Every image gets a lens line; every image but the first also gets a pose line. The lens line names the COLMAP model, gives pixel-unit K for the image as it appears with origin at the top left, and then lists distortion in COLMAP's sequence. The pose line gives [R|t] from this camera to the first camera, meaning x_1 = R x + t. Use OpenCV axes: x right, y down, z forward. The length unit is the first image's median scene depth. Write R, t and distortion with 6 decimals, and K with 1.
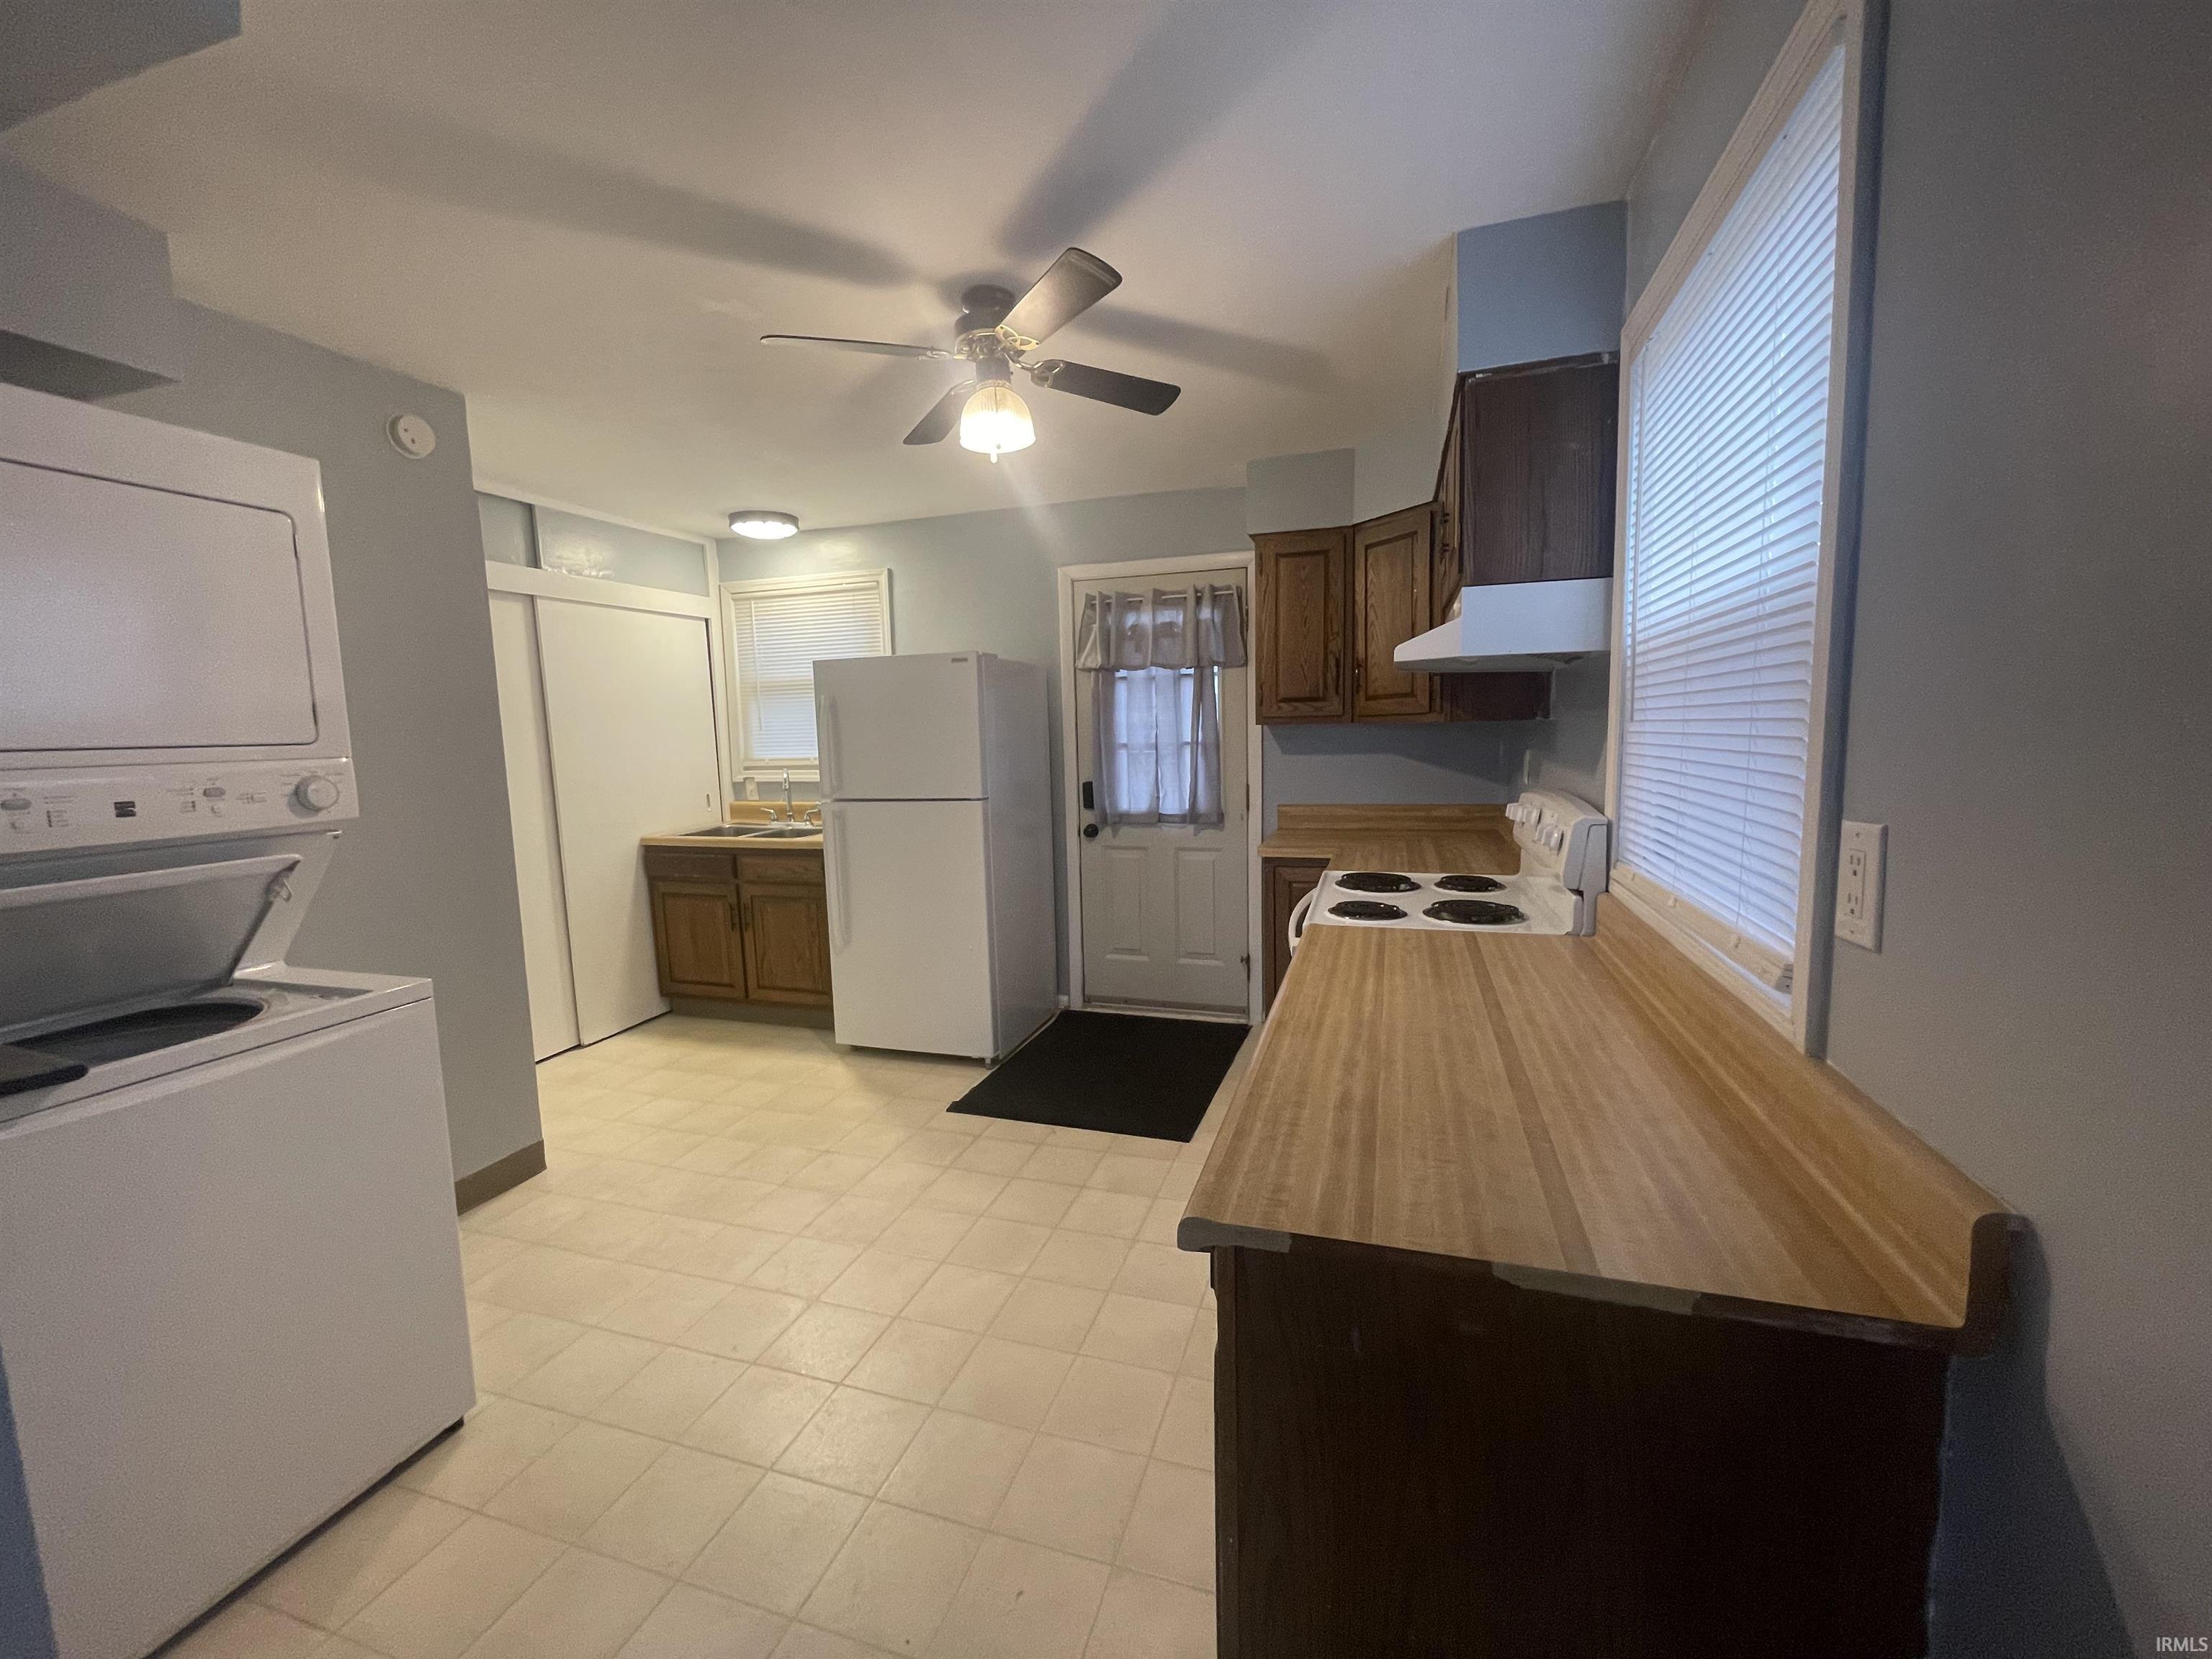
lens RADIAL K [[888.8, 0, 1100.4], [0, 888.8, 824.9], [0, 0, 1]] dist [-0.000809, -0.003310]
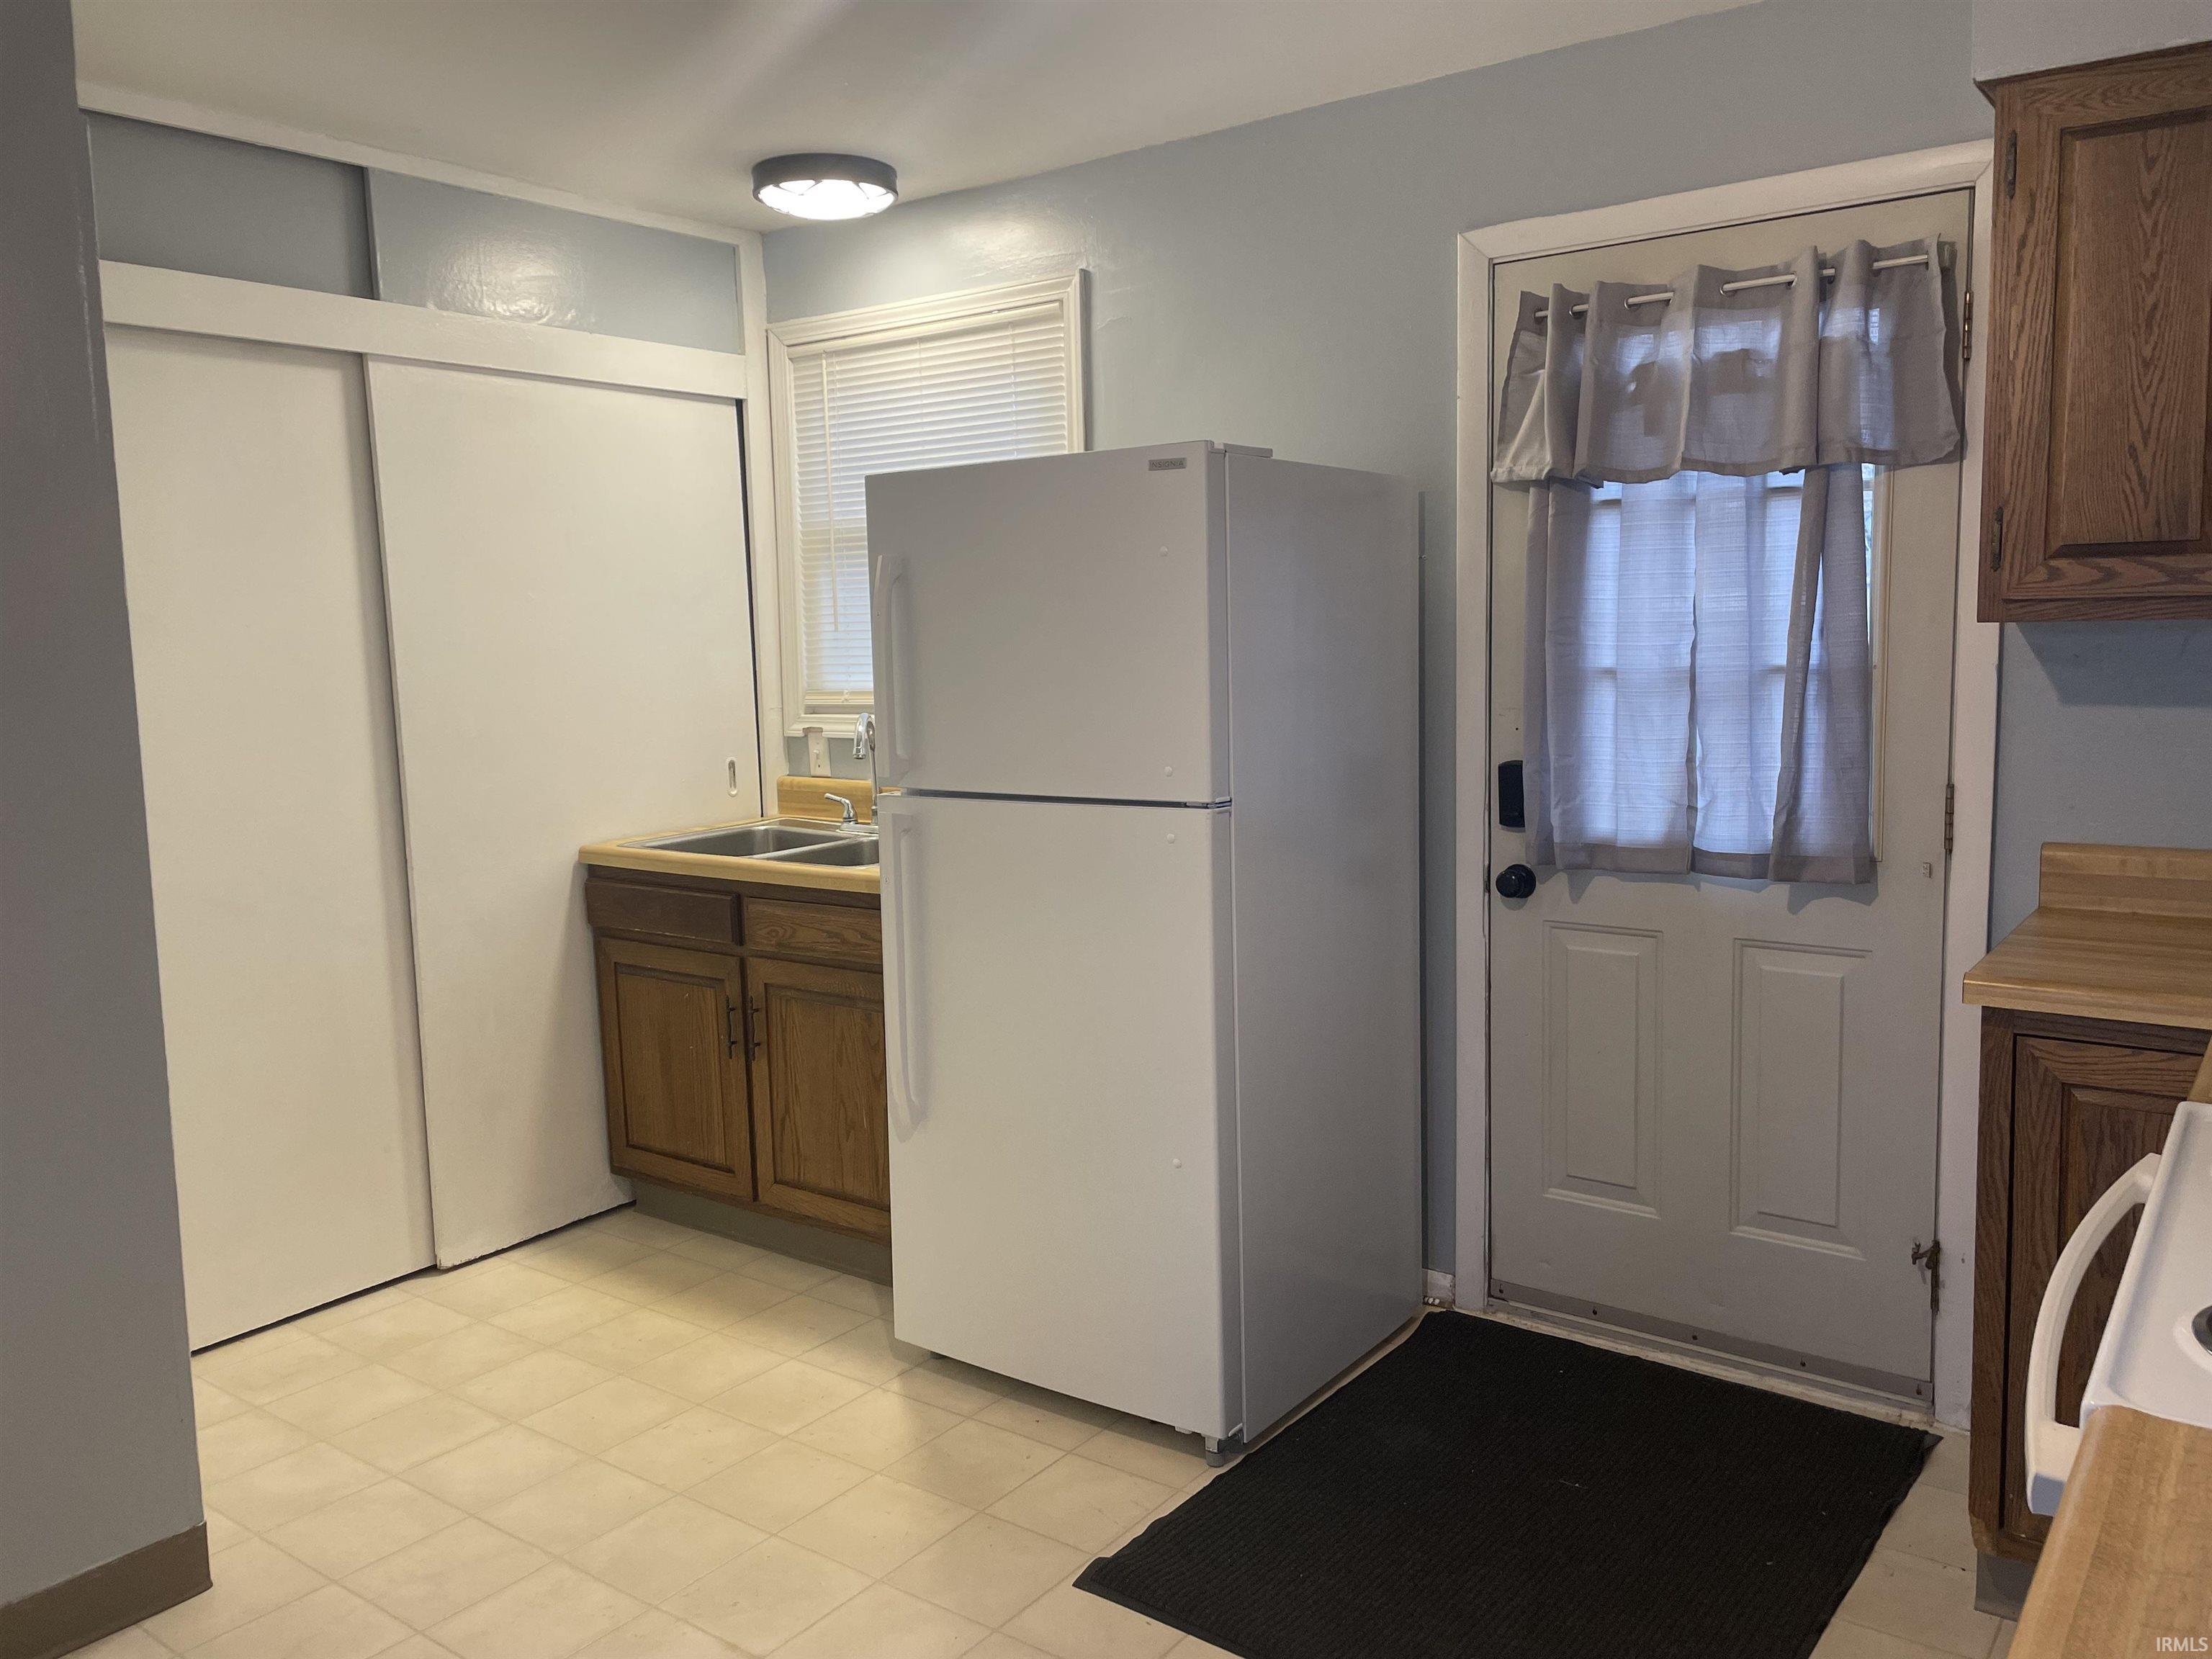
lens RADIAL K [[1657.7, 0, 1116.3], [0, 1657.7, 808.5], [0, 0, 1]] dist [0.107879, -0.149349]
pose [[0.949889, 0.037027, -0.310386, 0.055635], [-0.035876, 0.999312, 0.009419, -0.029607], [0.310521, 0.002188, 0.950564, 0.232693]]
